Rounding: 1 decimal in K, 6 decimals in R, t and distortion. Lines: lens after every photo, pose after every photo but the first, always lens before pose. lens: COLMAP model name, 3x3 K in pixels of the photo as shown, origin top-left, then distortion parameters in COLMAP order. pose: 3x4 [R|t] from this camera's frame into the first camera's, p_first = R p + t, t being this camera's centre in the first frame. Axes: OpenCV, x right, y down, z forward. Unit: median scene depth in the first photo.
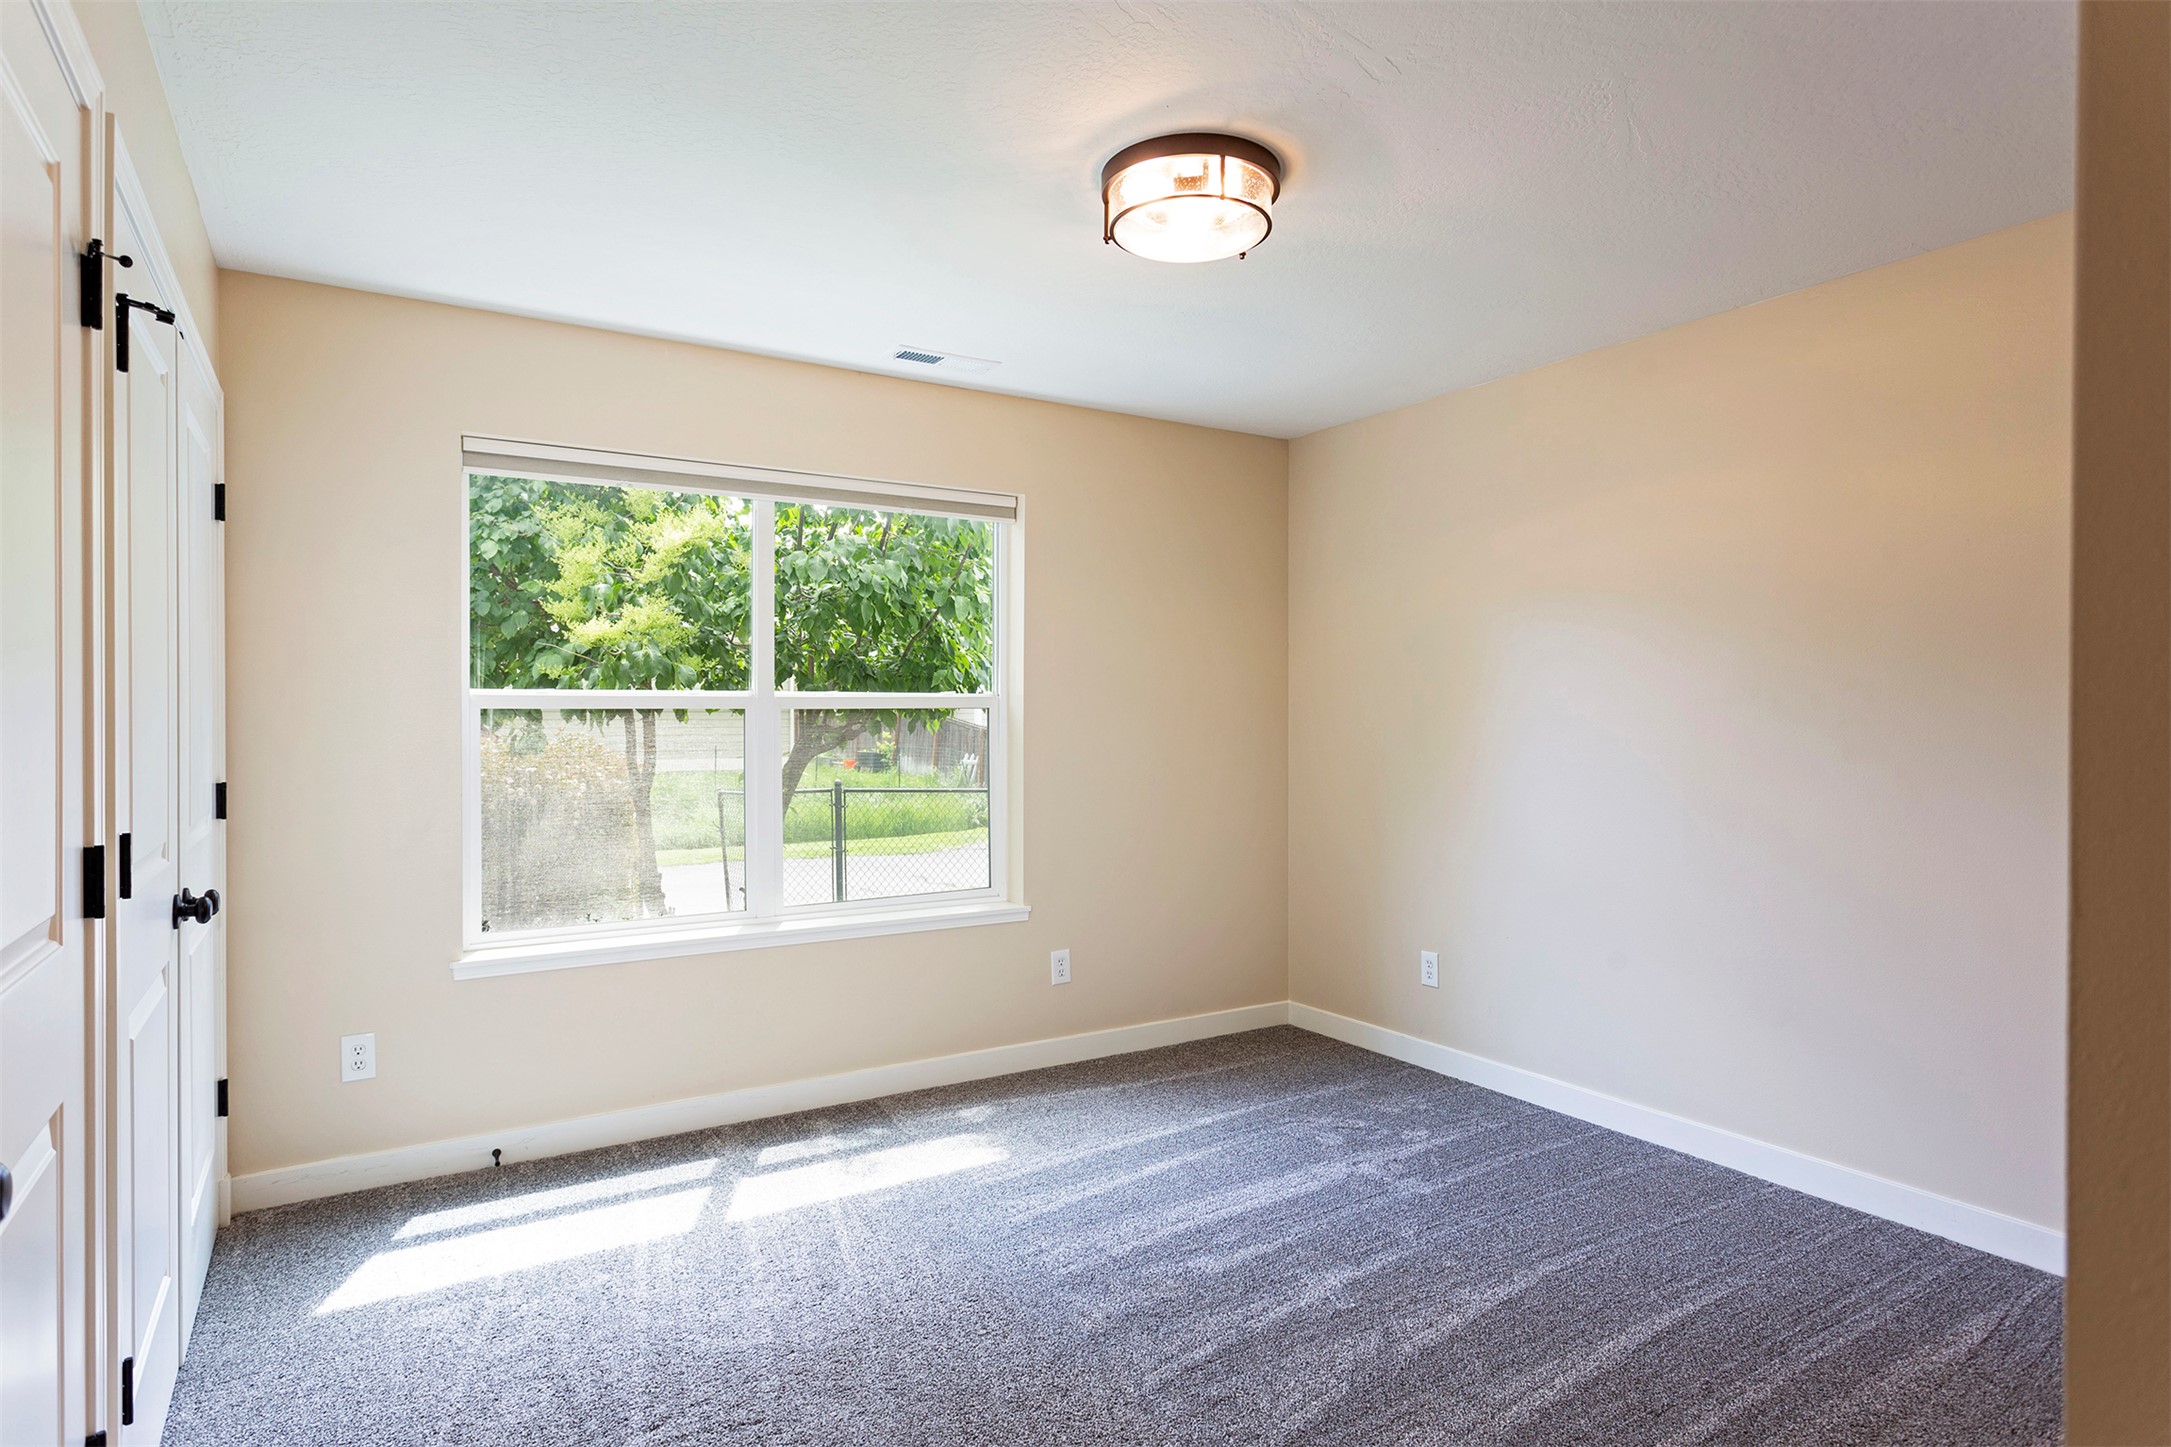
lens RADIAL K [[1192.1, 0, 1085.5], [0, 1192.1, 723.5], [0, 0, 1]] dist [0.003064, 0.001017]
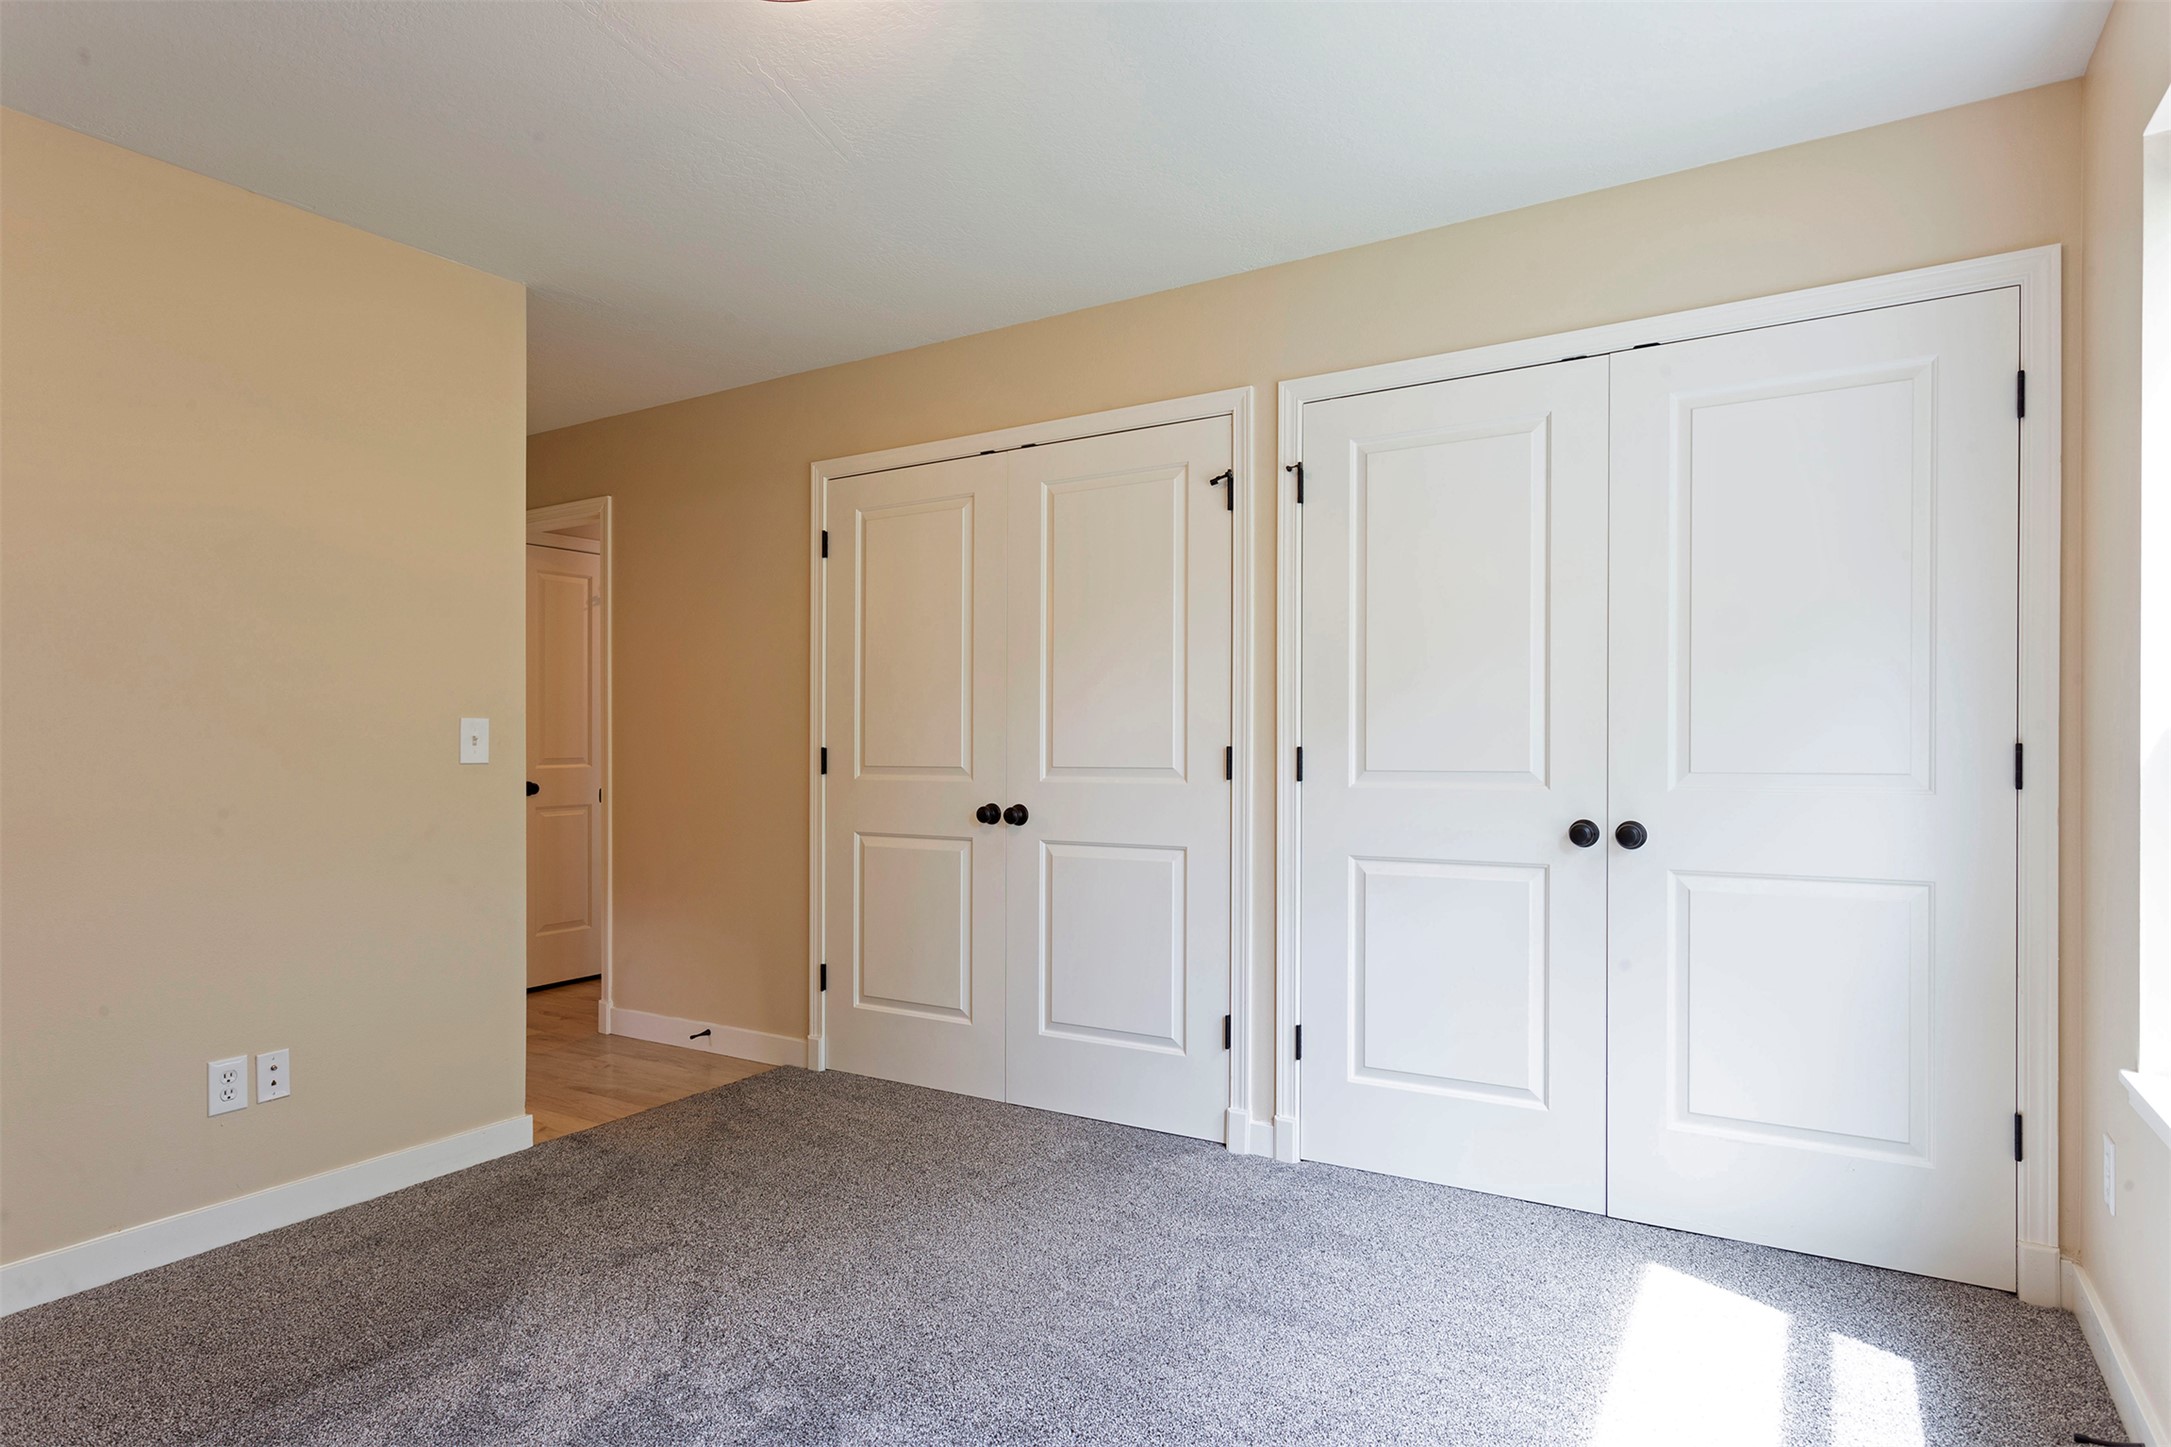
lens RADIAL K [[1216.4, 0, 1085.6], [0, 1216.4, 740.1], [0, 0, 1]] dist [-0.000405, -0.000386]
pose [[-0.897592, 0.004882, -0.440799, 0.173872], [0.003341, 0.999985, 0.004273, 0.035890], [0.440814, 0.002362, -0.897596, 1.269282]]
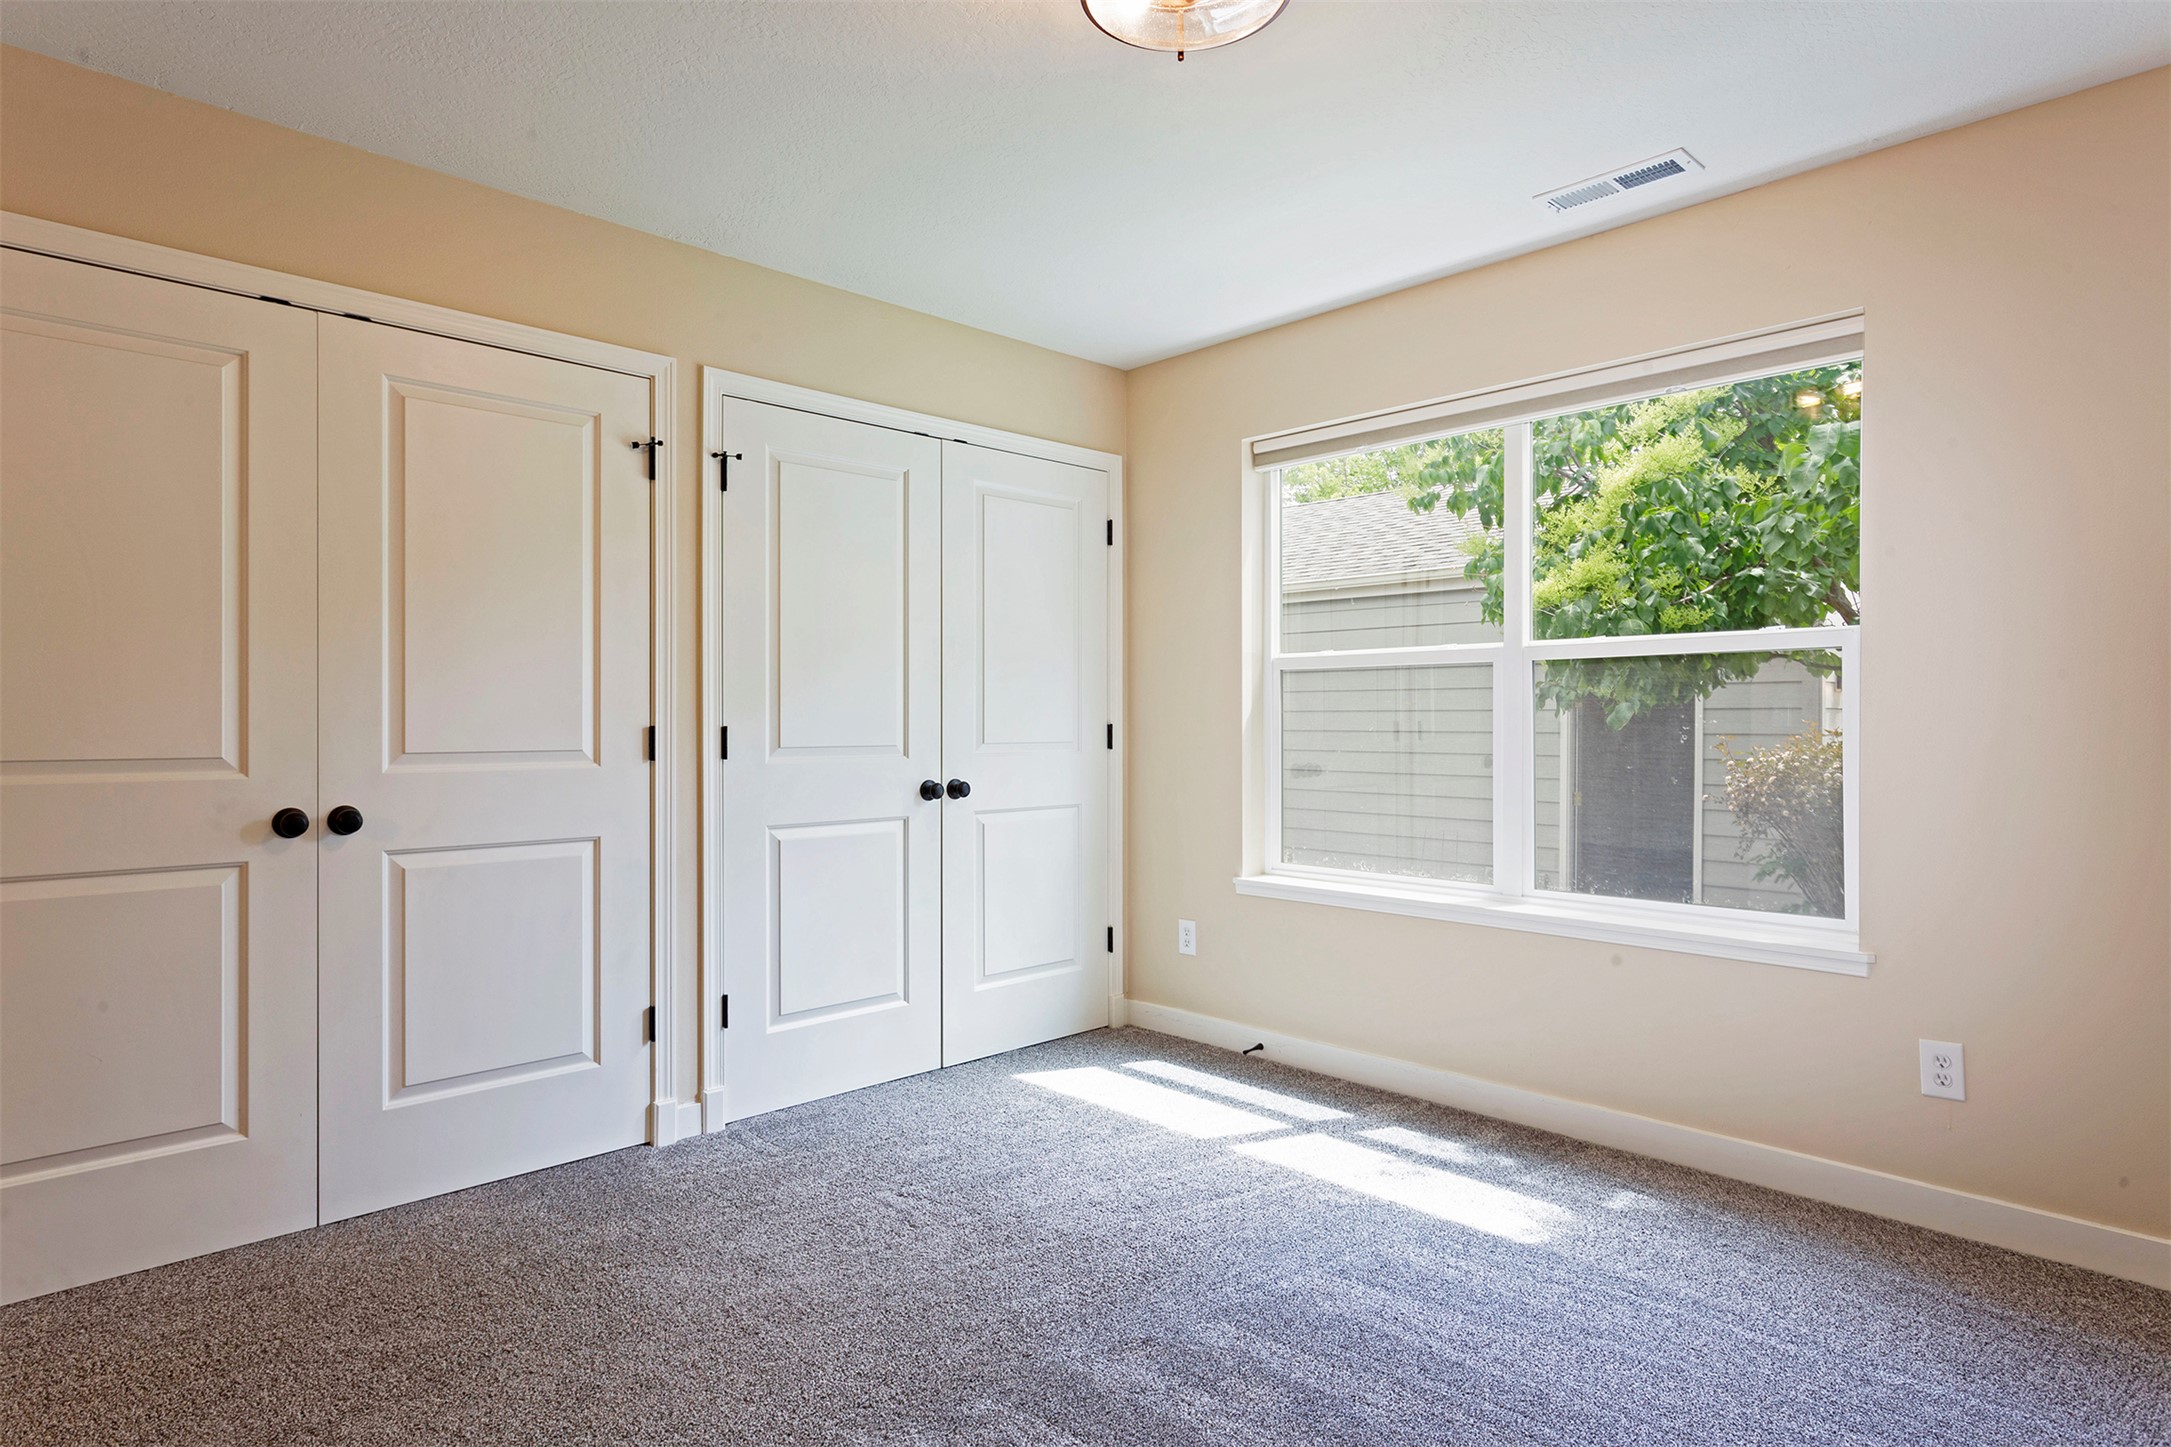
lens RADIAL K [[1192.1, 0, 1085.5], [0, 1192.1, 723.5], [0, 0, 1]] dist [0.003064, 0.001017]
pose [[0.211640, 0.004511, -0.977337, 0.608445], [-0.005790, 0.999978, 0.003362, 0.038406], [0.977331, 0.004947, 0.211661, 0.574370]]
